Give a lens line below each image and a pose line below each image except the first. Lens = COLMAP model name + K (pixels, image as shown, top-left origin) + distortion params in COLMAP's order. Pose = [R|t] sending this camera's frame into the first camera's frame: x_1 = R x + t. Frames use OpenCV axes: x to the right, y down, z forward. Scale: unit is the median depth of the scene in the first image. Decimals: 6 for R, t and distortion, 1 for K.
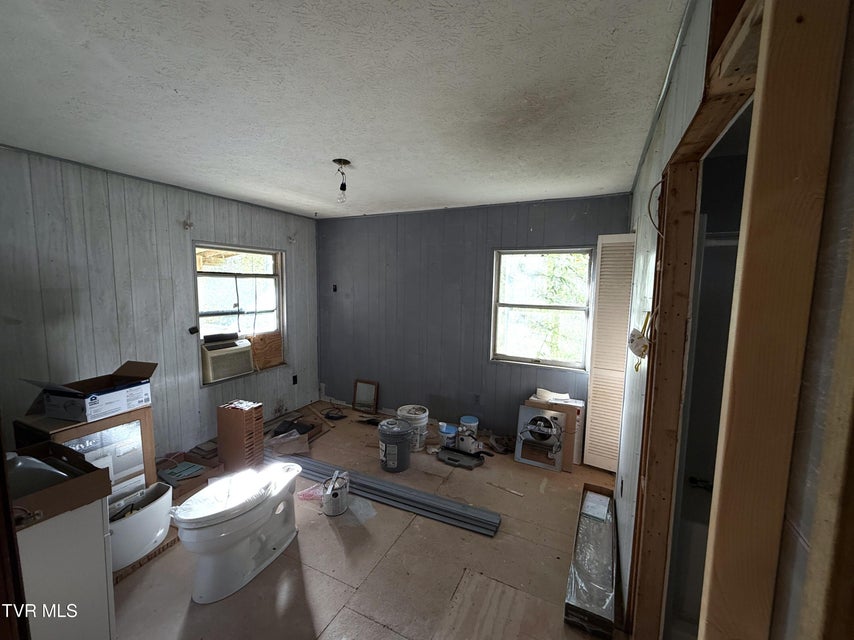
lens RADIAL K [[348.9, 0, 431.6], [0, 348.9, 319.5], [0, 0, 1]] dist [0.000659, 0.000105]
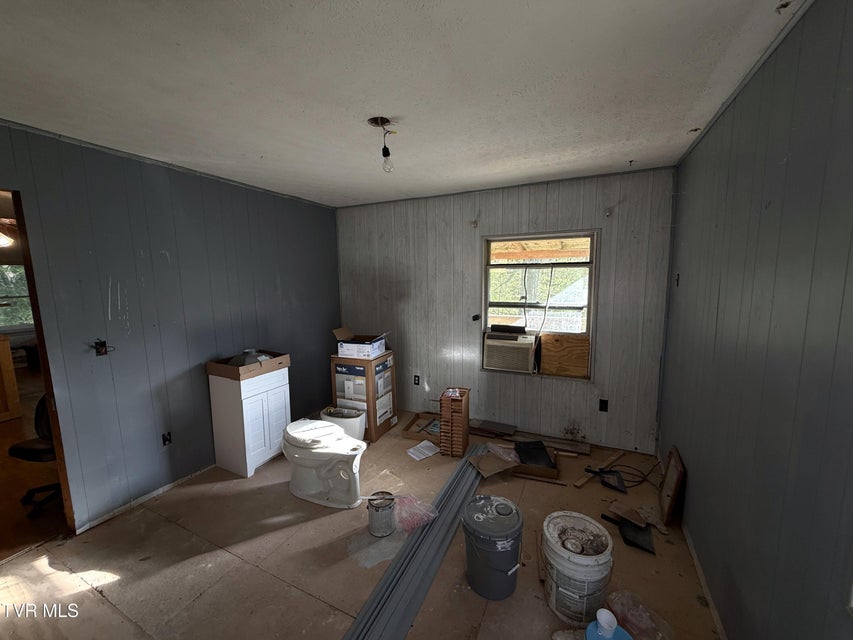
lens RADIAL K [[348.5, 0, 427.3], [0, 348.5, 317.4], [0, 0, 1]] dist [0.000659, 0.000105]
pose [[-0.011101, 0.105057, -0.994404, 0.389280], [-0.087891, 0.990514, 0.105627, -0.065915], [0.996068, 0.088572, -0.001762, 0.755901]]
